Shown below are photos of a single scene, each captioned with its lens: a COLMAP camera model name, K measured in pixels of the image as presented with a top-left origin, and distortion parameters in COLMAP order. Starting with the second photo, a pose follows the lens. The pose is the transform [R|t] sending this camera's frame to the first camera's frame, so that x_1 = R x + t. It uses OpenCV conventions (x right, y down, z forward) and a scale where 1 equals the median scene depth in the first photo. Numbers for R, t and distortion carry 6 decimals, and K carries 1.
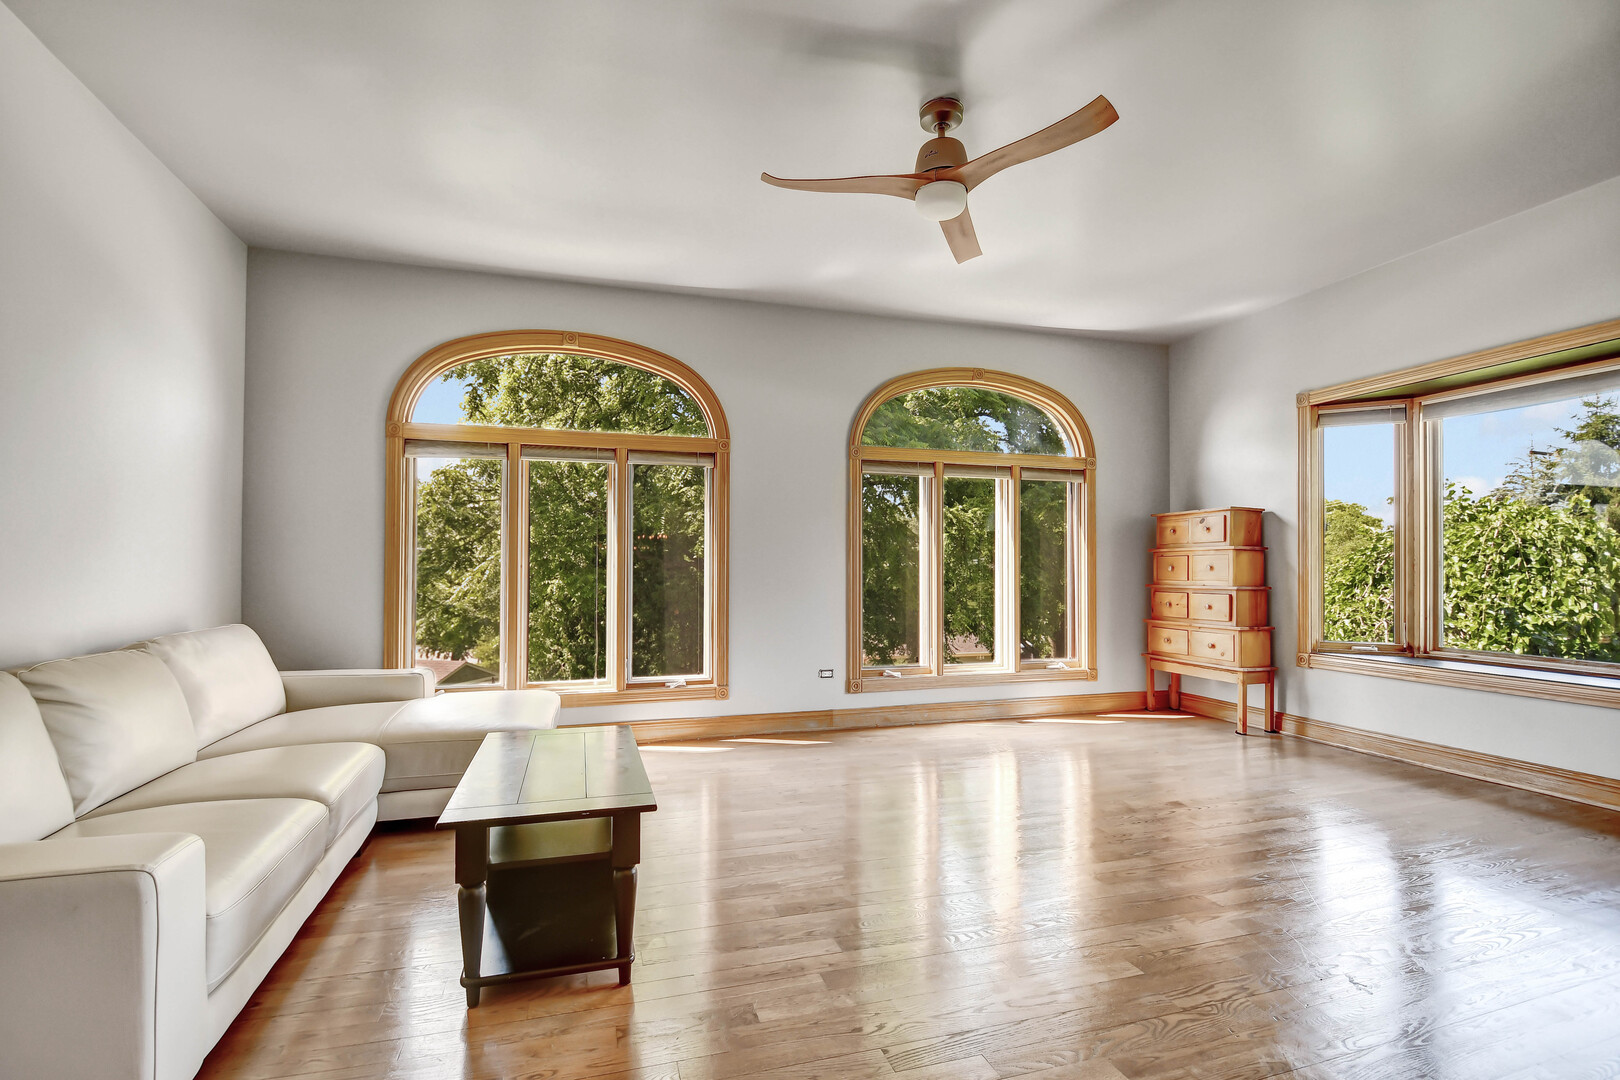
lens RADIAL K [[743.6, 0, 798.7], [0, 743.6, 566.1], [0, 0, 1]] dist [0.028292, -0.028983]
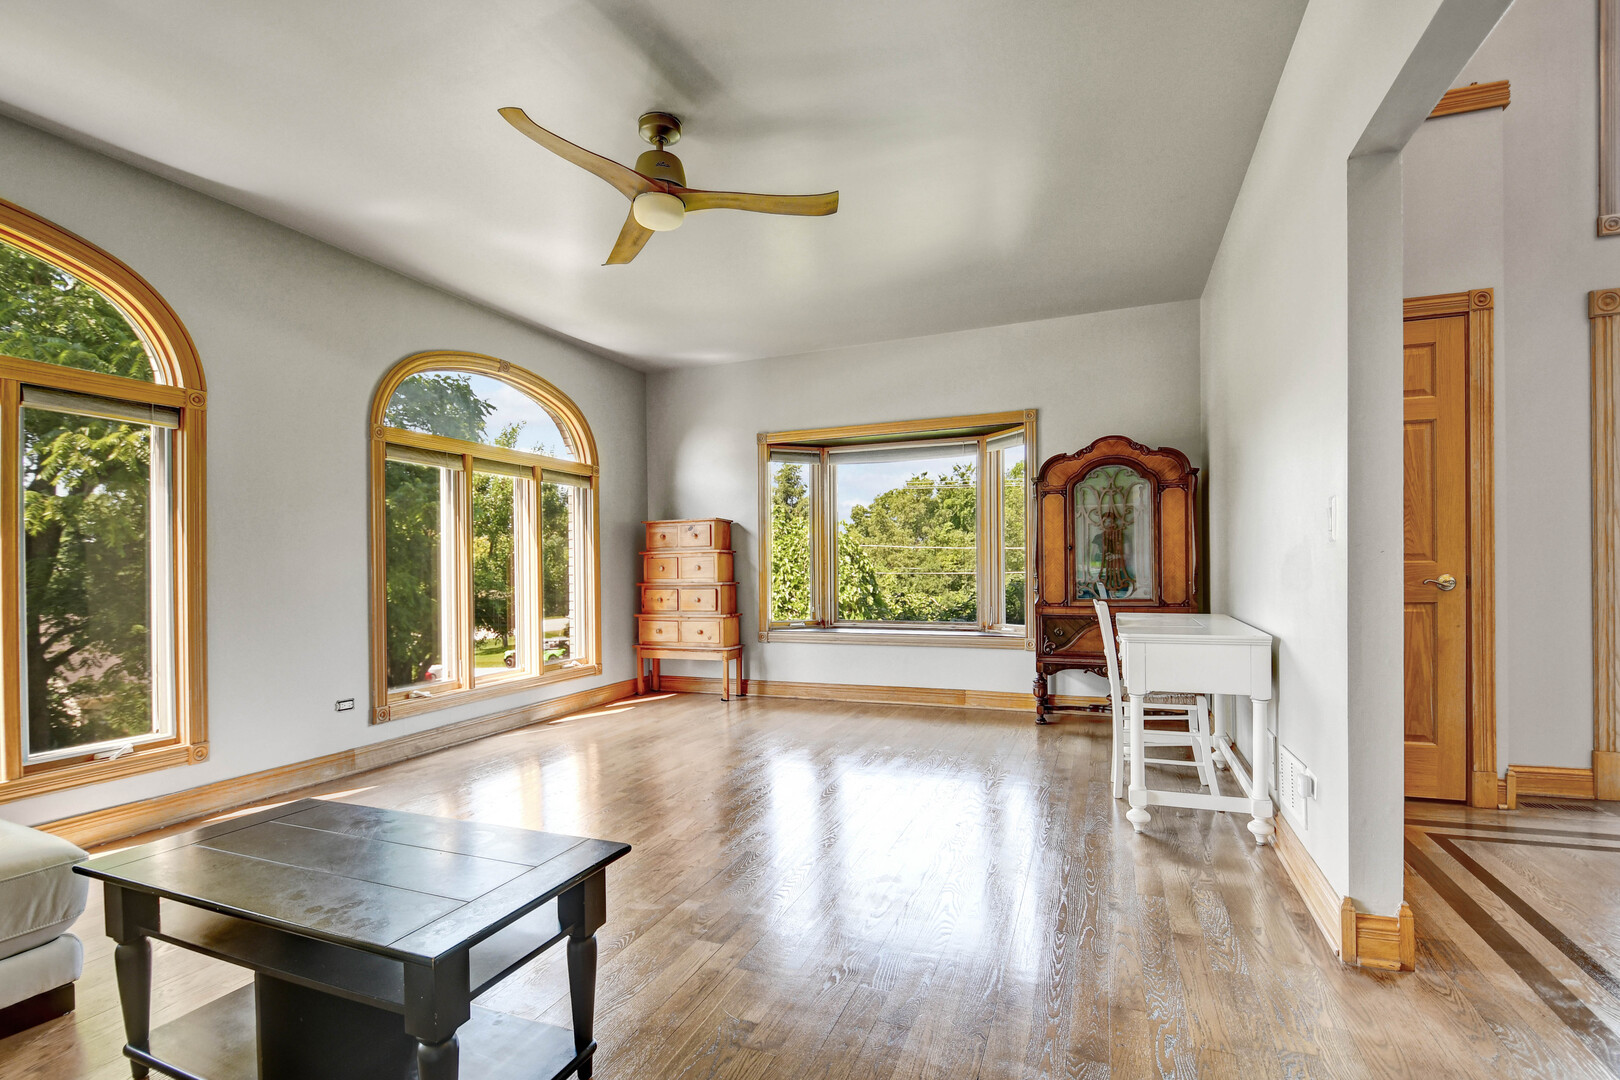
lens RADIAL K [[743.6, 0, 798.7], [0, 743.6, 566.1], [0, 0, 1]] dist [0.028292, -0.028983]
pose [[0.633161, -0.008063, 0.773978, -0.273868], [0.011372, 0.999935, 0.001114, 0.000260], [-0.773937, 0.008097, 0.633211, 0.113425]]
